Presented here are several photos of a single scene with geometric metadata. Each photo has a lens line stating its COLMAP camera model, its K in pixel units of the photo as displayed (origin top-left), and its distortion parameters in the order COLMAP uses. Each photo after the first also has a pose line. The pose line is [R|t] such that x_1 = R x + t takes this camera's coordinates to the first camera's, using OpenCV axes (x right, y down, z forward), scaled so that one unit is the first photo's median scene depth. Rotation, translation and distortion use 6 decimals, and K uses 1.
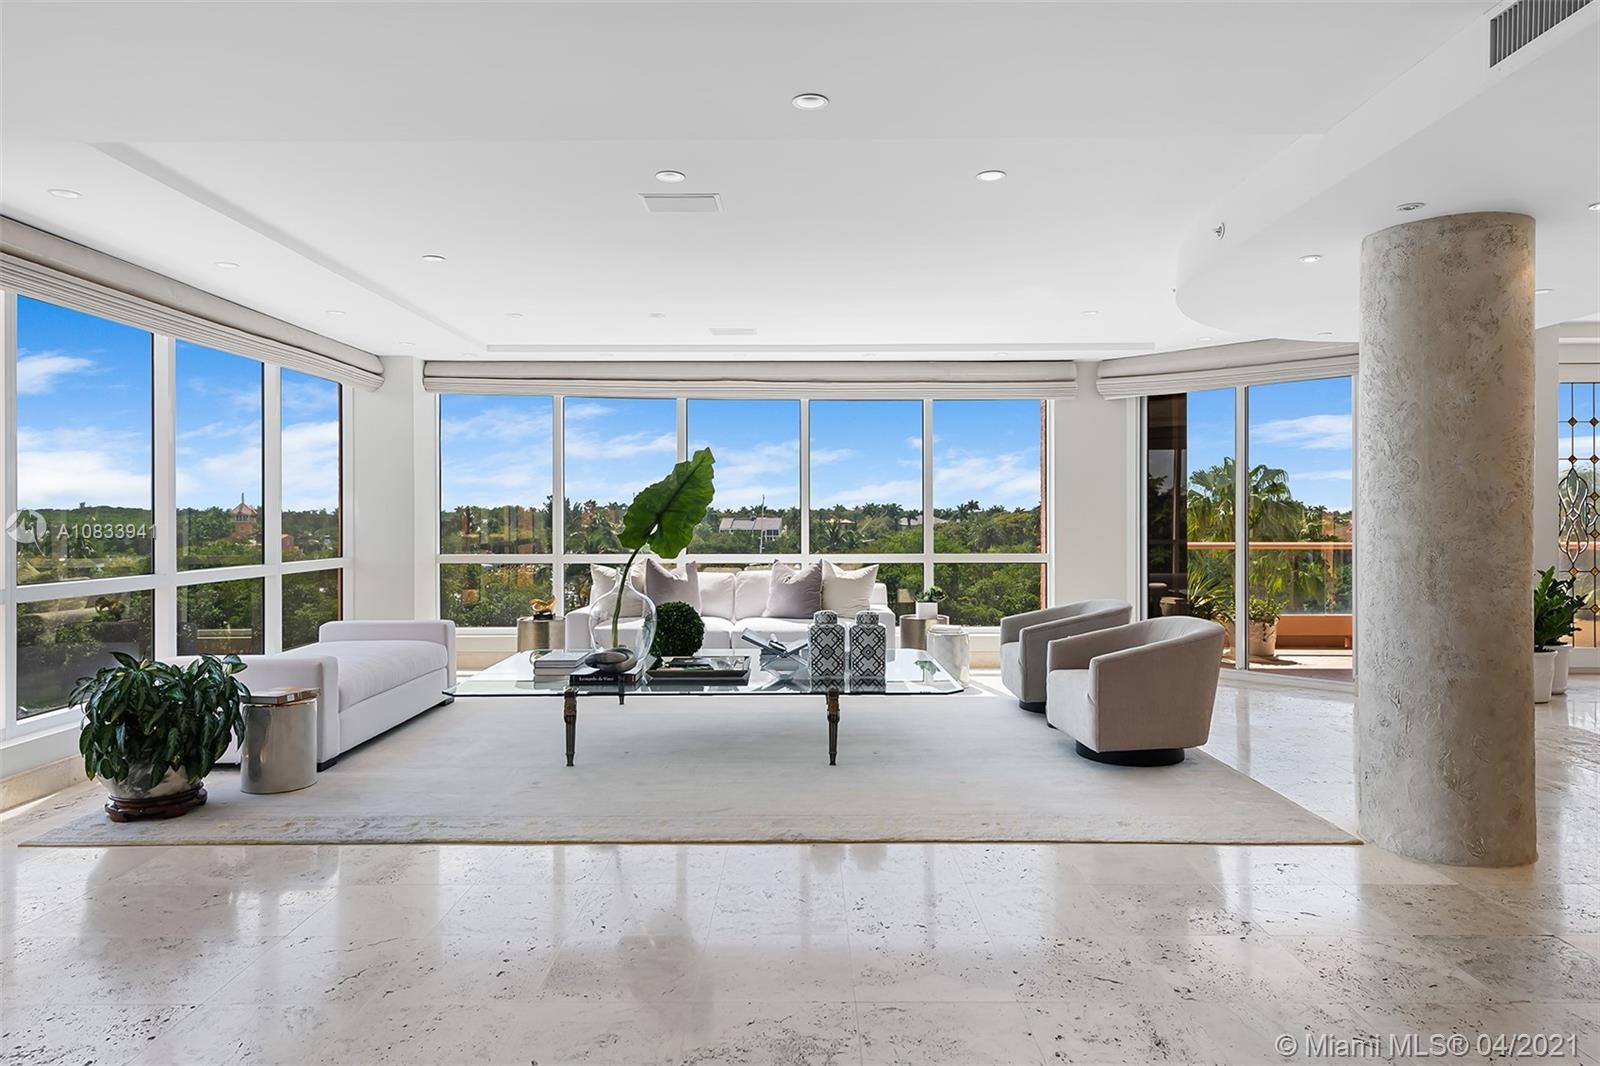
lens RADIAL K [[1011.0, 0, 794.3], [0, 1011.0, 511.2], [0, 0, 1]] dist [0.019999, -0.000050]
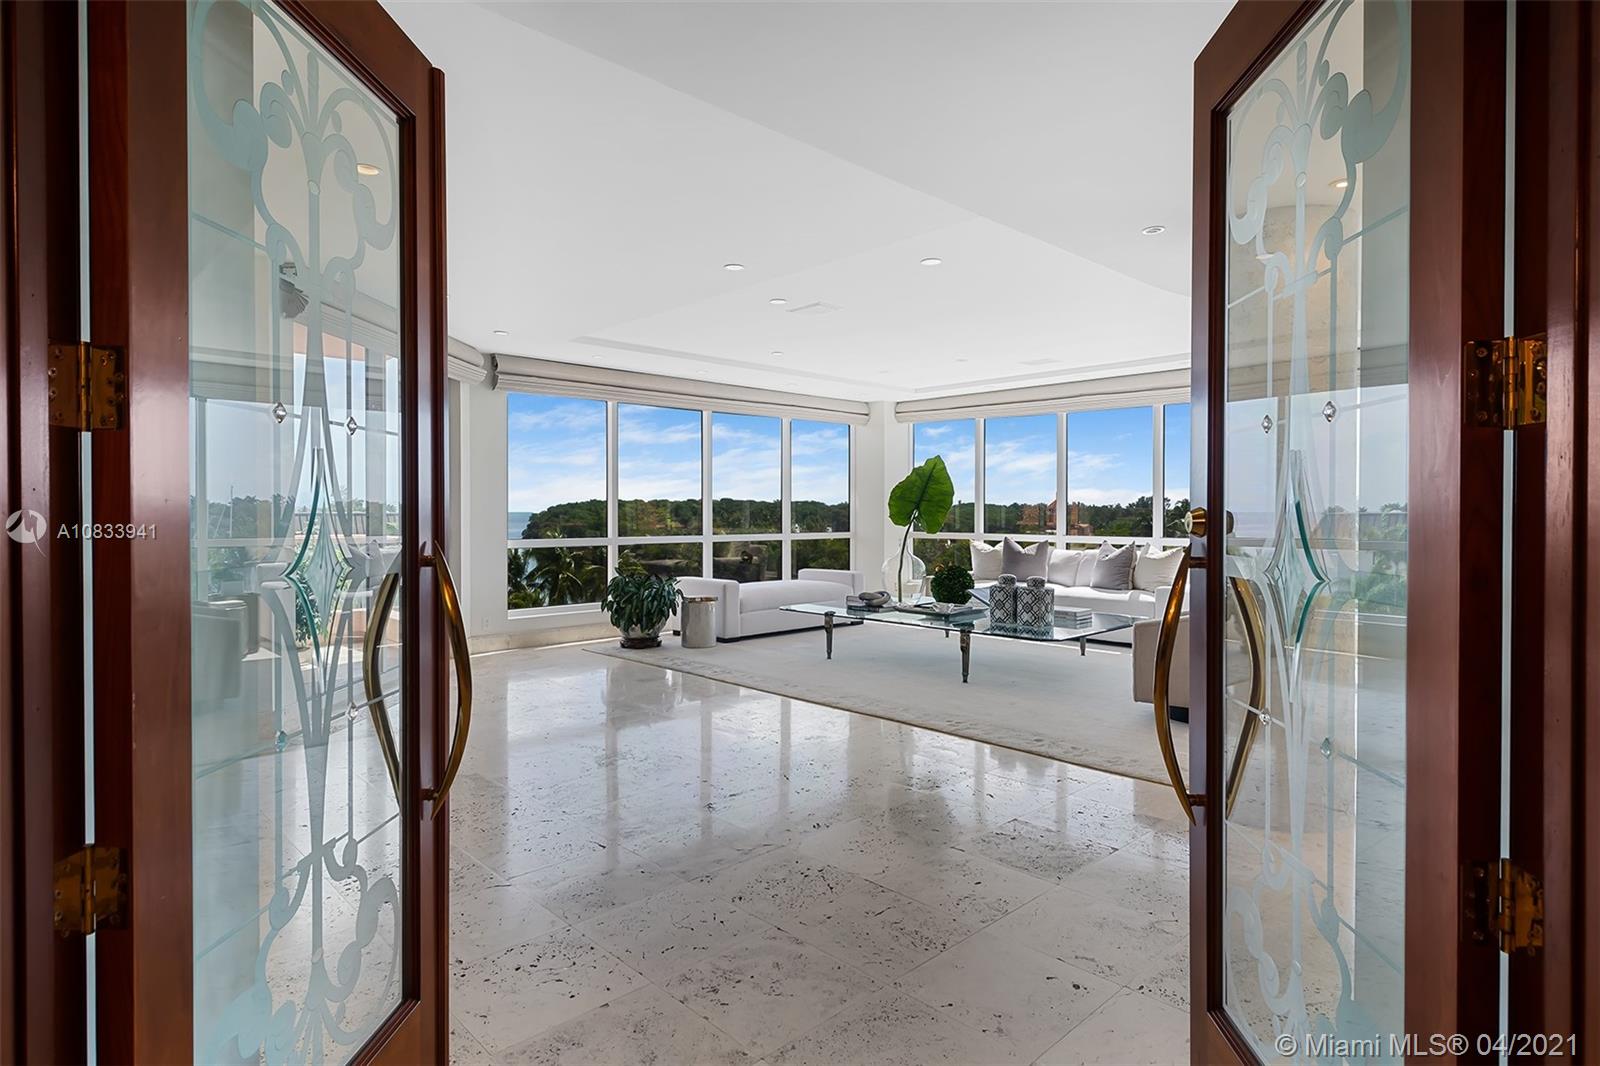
lens RADIAL K [[857.3, 0, 797.4], [0, 857.3, 515.3], [0, 0, 1]] dist [0.017445, -0.000048]
pose [[0.691459, 0.005984, -0.722391, 0.484845], [0.002171, 0.999944, 0.010361, 0.005881], [0.722413, -0.008732, 0.691407, 0.015296]]
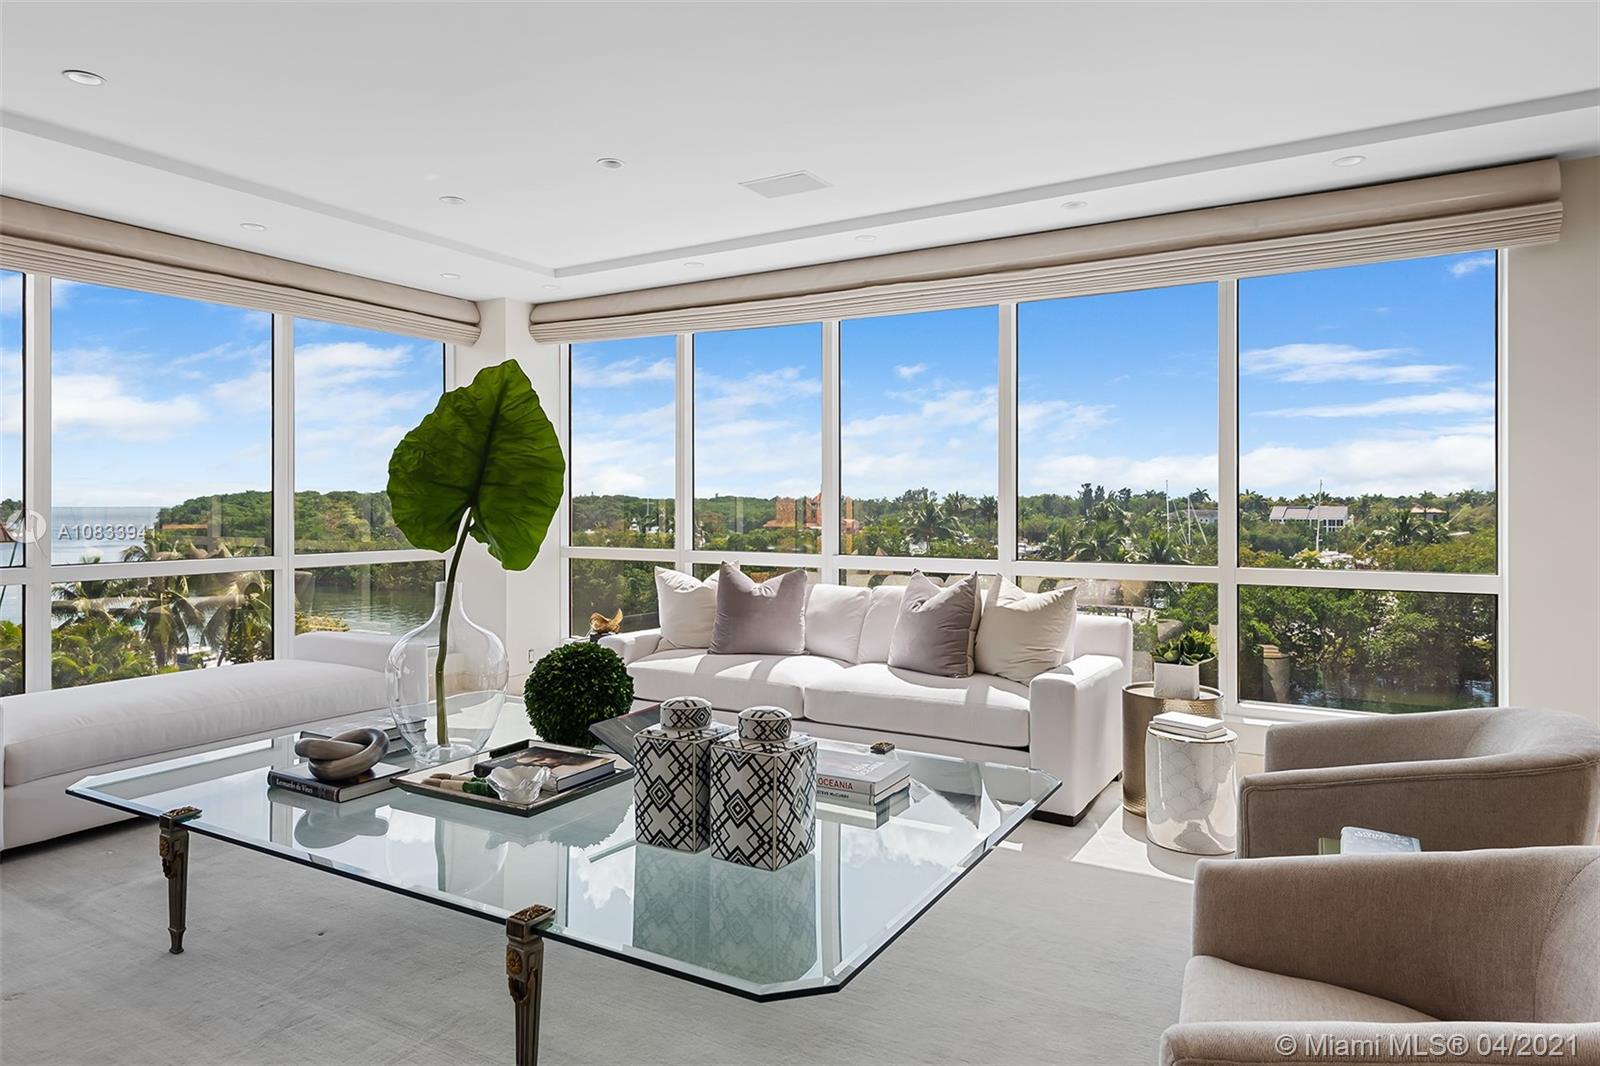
lens RADIAL K [[969.5, 0, 806.2], [0, 969.5, 505.1], [0, 0, 1]] dist [0.014316, -0.000692]
pose [[0.863182, 0.001975, -0.504889, 0.221501], [0.000986, 0.999984, 0.005597, 0.006532], [0.504892, -0.005329, 0.863166, 0.480316]]
